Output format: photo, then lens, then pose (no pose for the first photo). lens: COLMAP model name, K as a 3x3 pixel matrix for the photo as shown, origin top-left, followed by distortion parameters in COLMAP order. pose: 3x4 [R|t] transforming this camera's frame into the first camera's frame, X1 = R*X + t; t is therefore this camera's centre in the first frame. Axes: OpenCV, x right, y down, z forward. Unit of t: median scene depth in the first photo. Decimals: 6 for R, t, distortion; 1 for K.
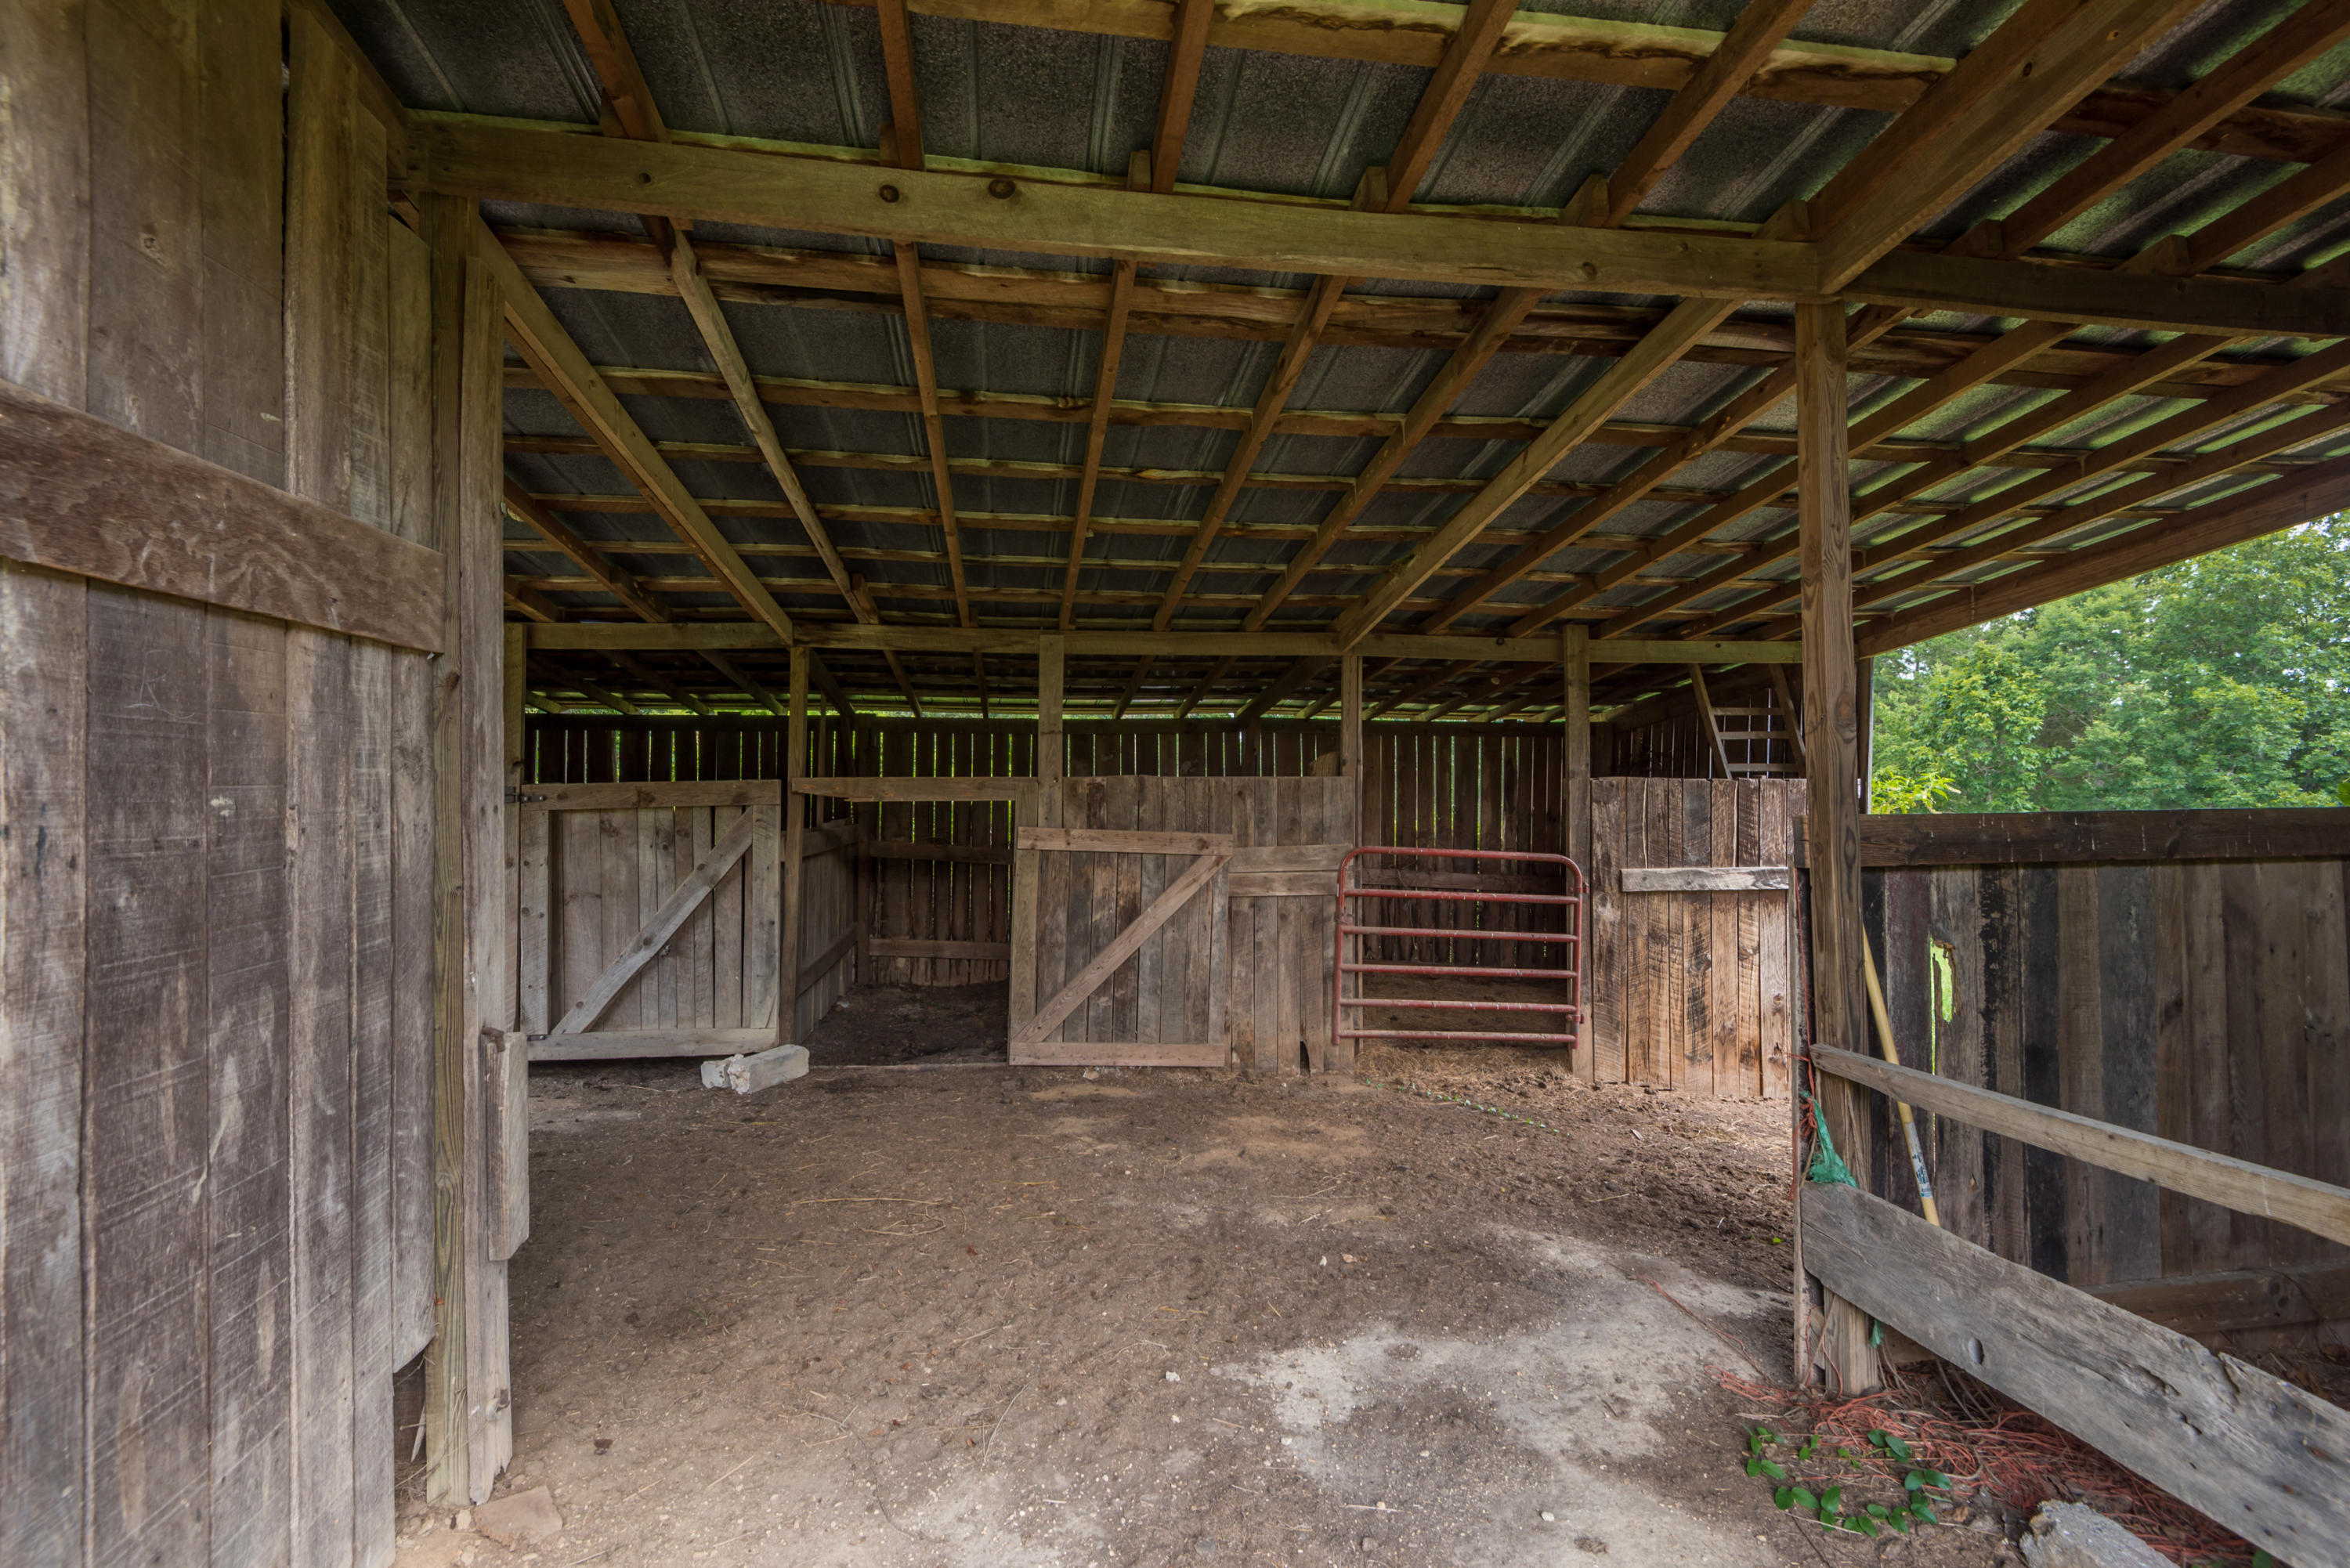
lens RADIAL K [[1064.4, 0, 1173.0], [0, 1064.4, 783.6], [0, 0, 1]] dist [0.016702, -0.009031]
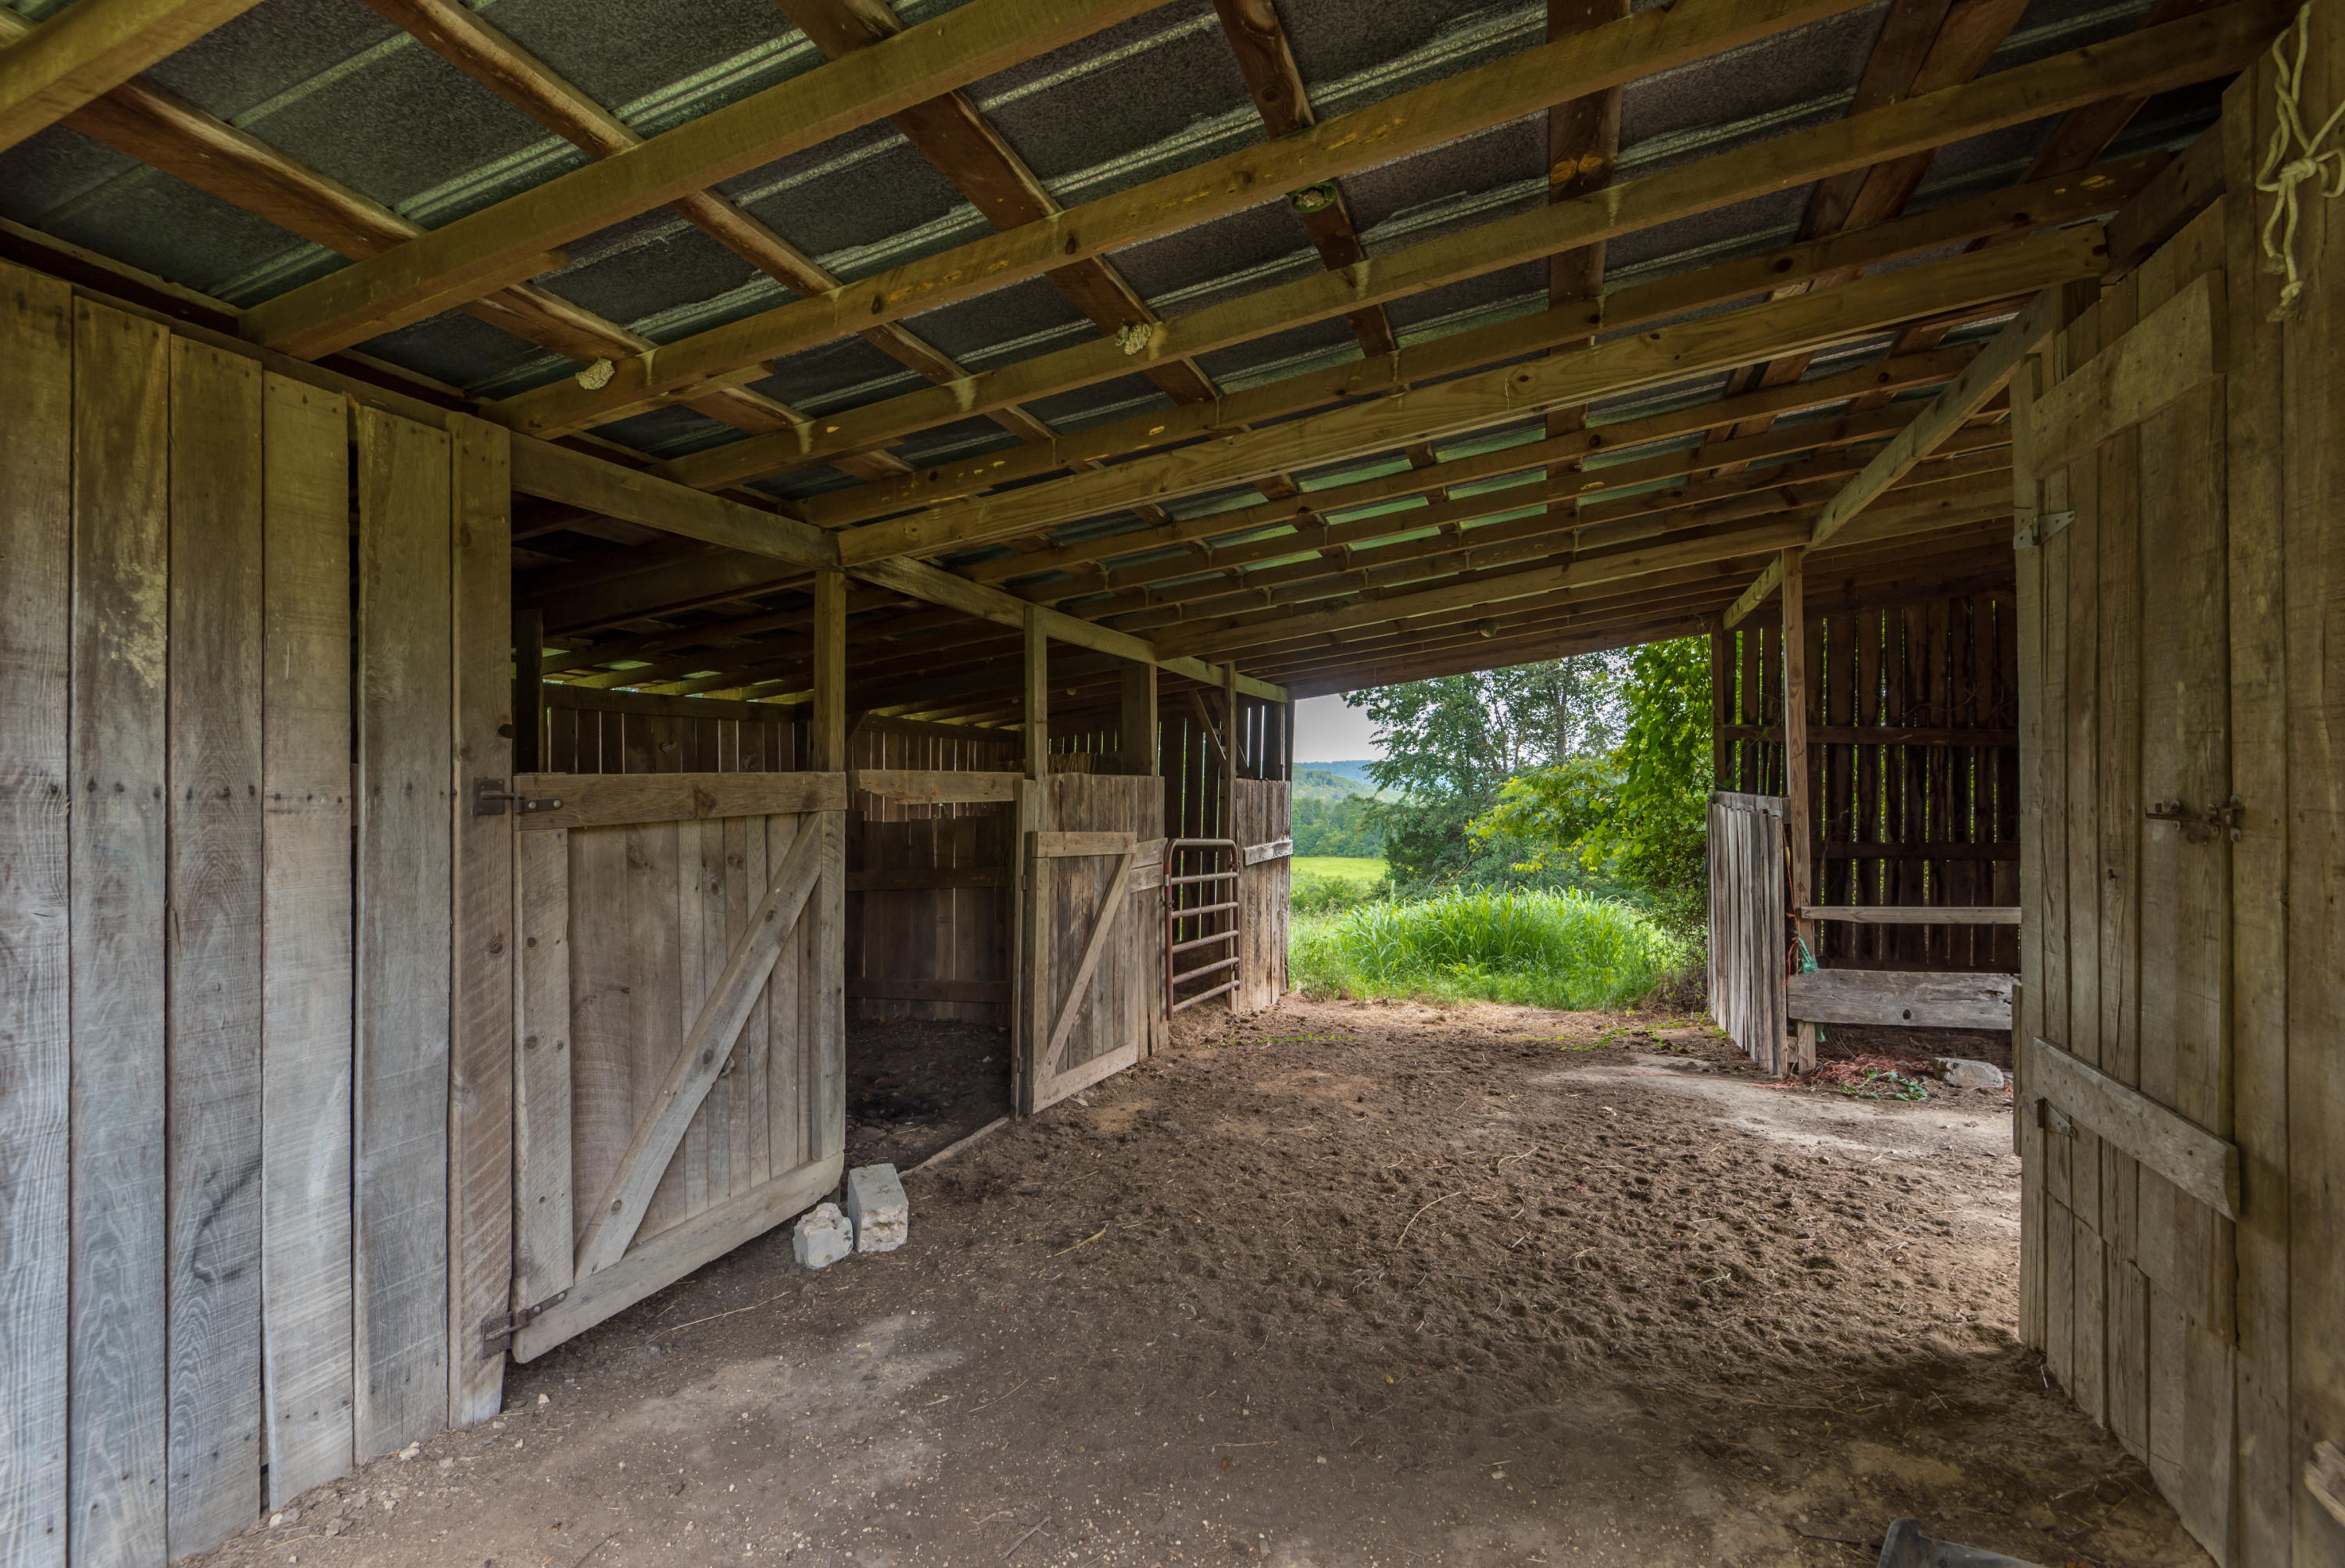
lens RADIAL K [[1062.2, 0, 1175.8], [0, 1062.2, 790.8], [0, 0, 1]] dist [0.016702, -0.009031]
pose [[0.477290, -0.002346, 0.878743, -0.879848], [-0.001704, 0.999992, 0.003596, 0.005405], [-0.878744, -0.003214, 0.477282, 0.523911]]
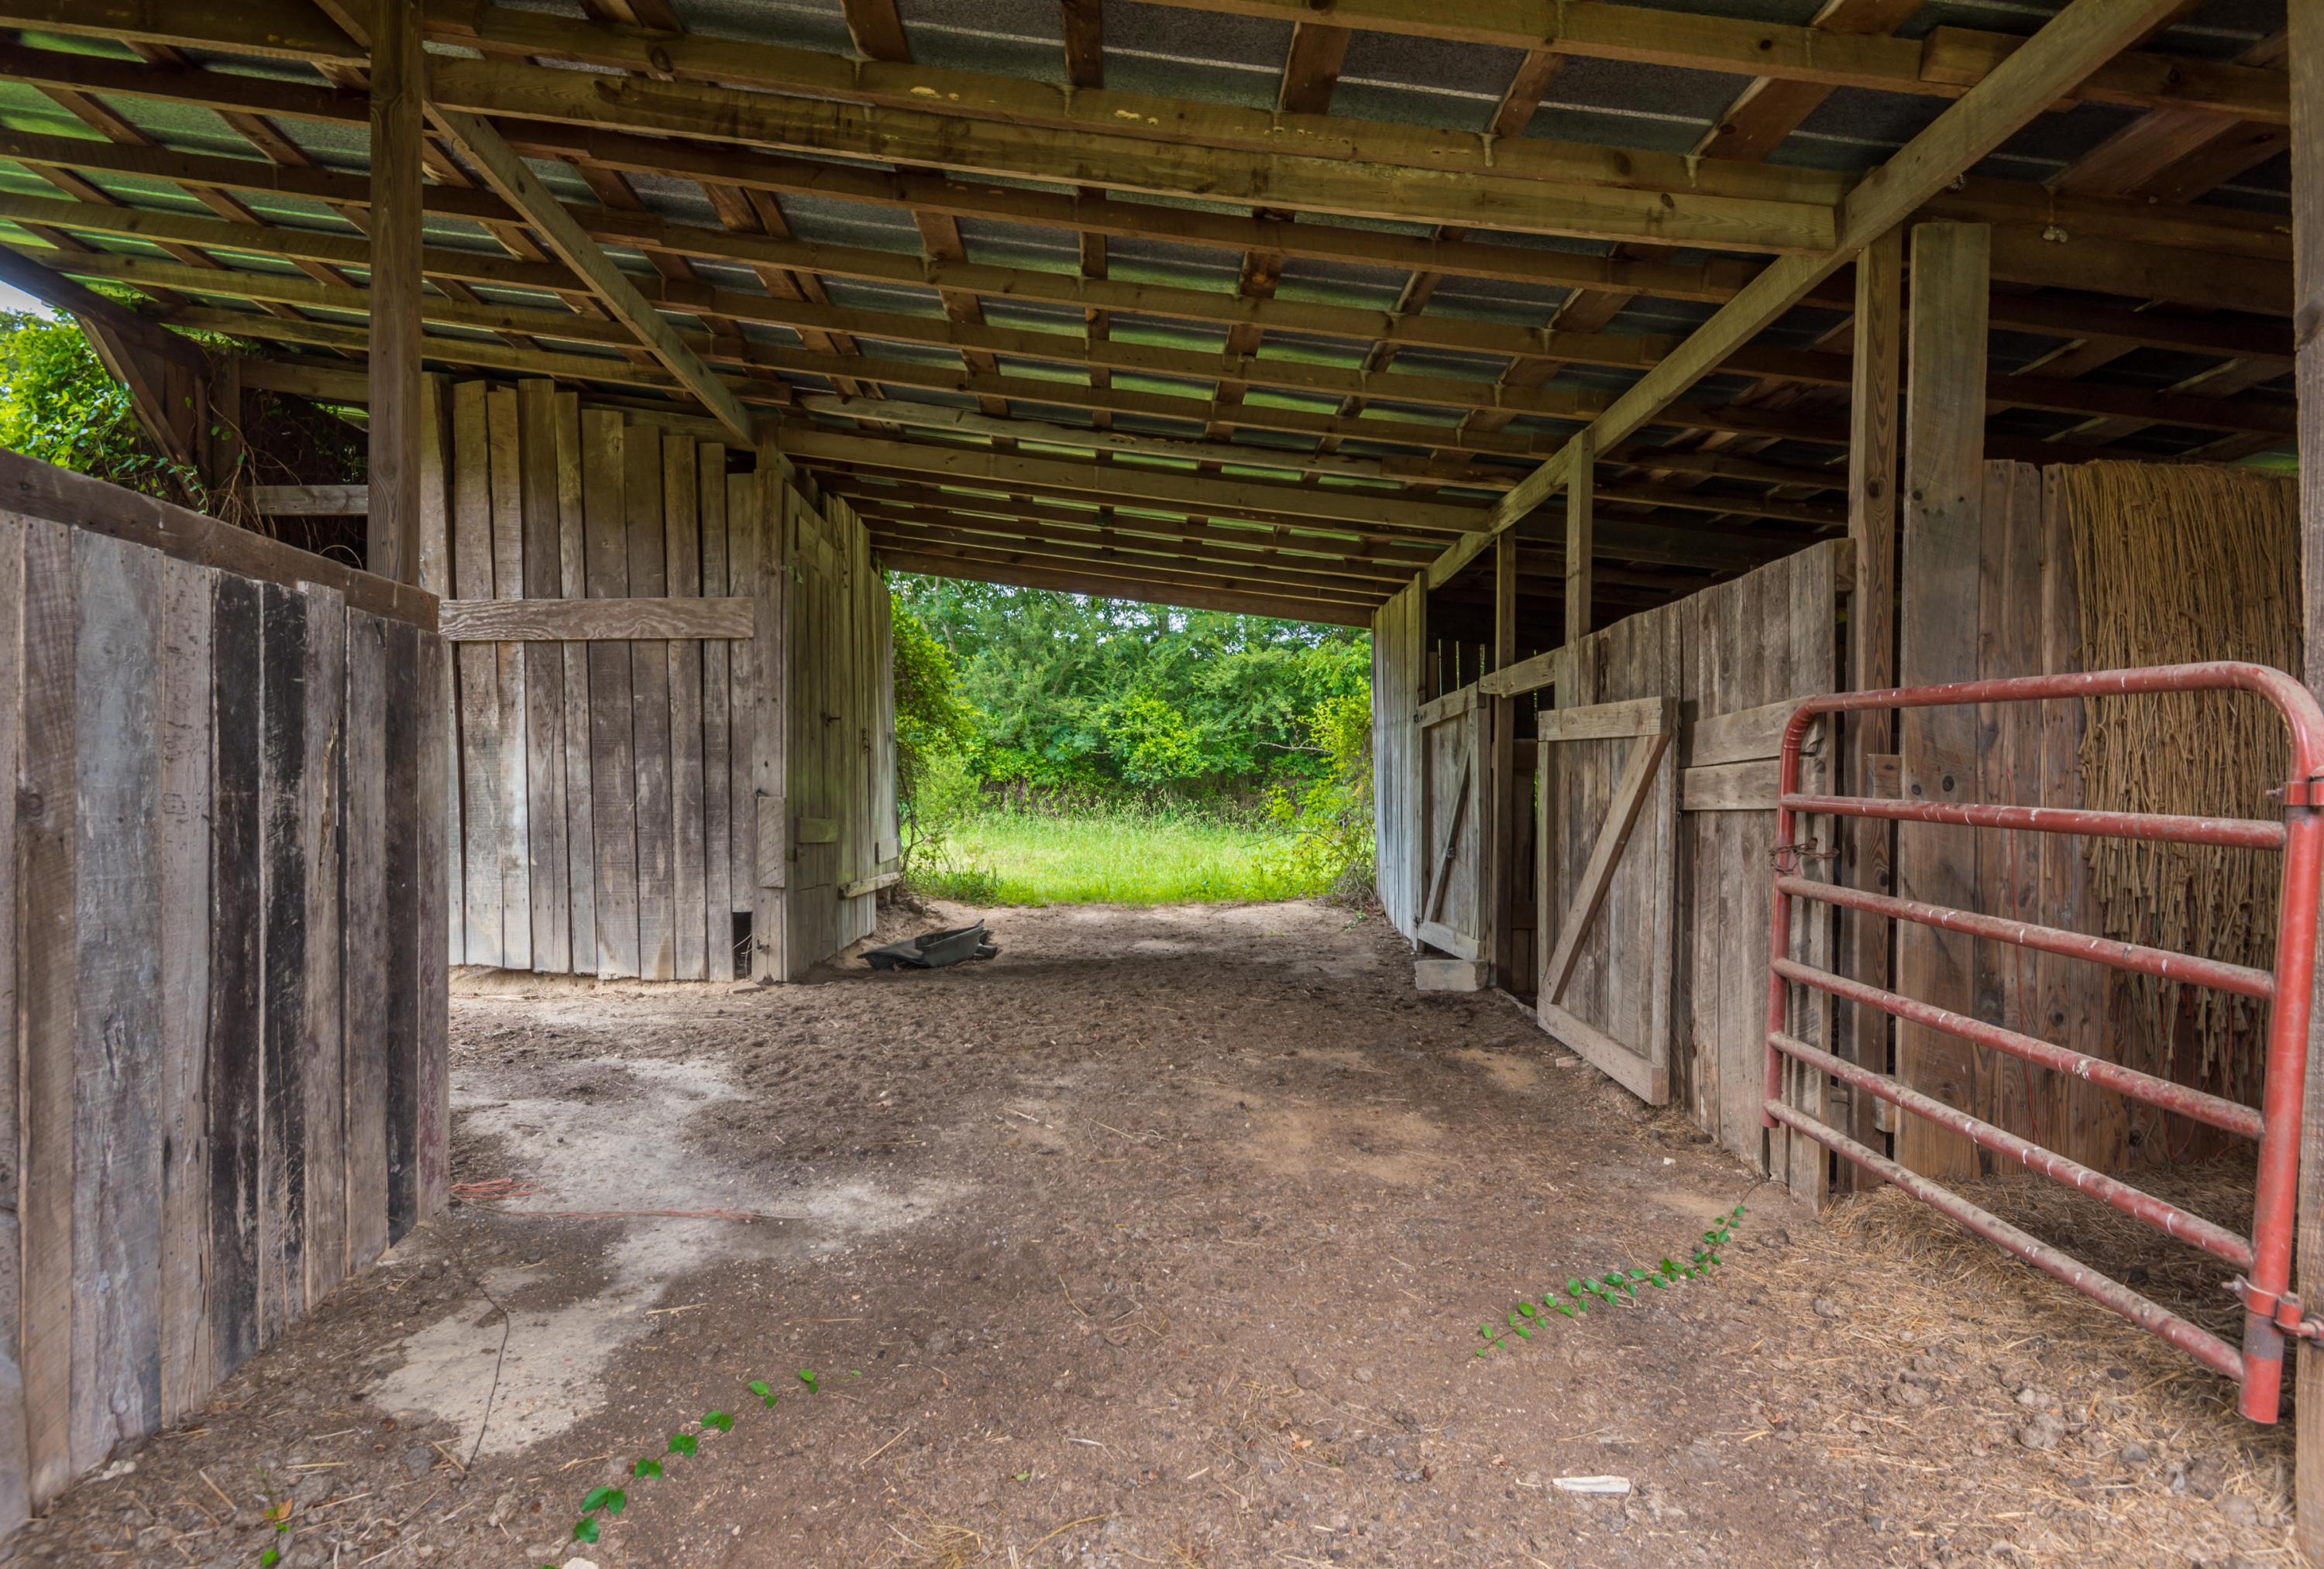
lens RADIAL K [[1261.0, 0, 1162.9], [0, 1261.0, 802.8], [0, 0, 1]] dist [0.033708, 0.000397]
pose [[-0.126177, -0.007253, -0.991981, 0.817322], [0.012078, 0.999888, -0.008847, 0.115875], [0.991934, -0.013098, -0.126075, 0.891803]]
